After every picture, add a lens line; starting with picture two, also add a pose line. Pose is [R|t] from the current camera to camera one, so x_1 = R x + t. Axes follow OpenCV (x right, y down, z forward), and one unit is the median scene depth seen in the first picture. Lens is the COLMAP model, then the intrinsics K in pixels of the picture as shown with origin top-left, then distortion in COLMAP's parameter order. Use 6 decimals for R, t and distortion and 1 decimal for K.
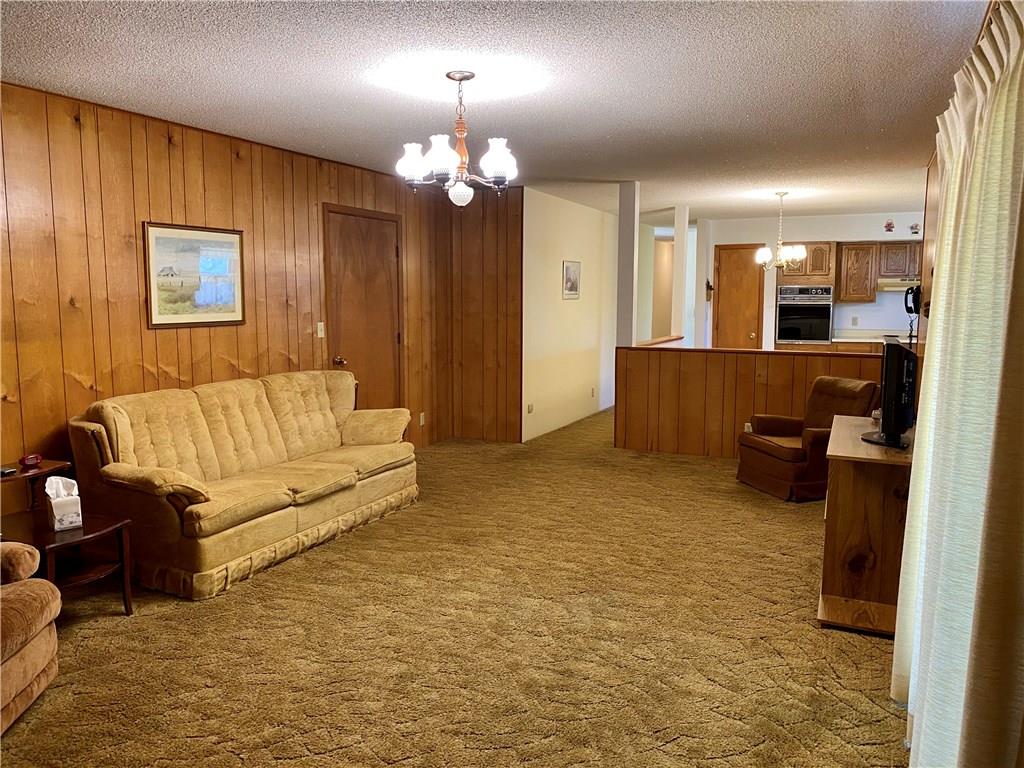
lens RADIAL K [[785.6, 0, 512.0], [0, 785.6, 369.2], [0, 0, 1]] dist [0.052081, -0.070173]
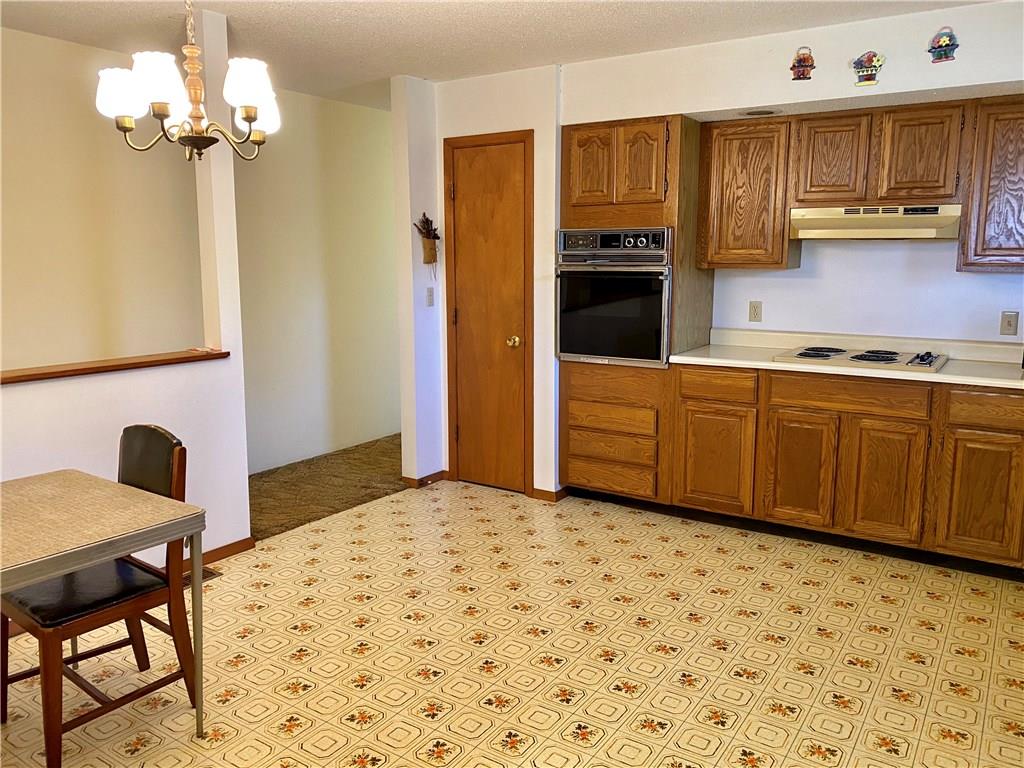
lens RADIAL K [[784.1, 0, 512.8], [0, 784.1, 372.3], [0, 0, 1]] dist [0.039457, -0.061143]
pose [[0.988979, 0.022325, -0.146361, 0.380774], [-0.014100, 0.998275, 0.056996, -0.051780], [0.147381, -0.054304, 0.987588, 0.575268]]
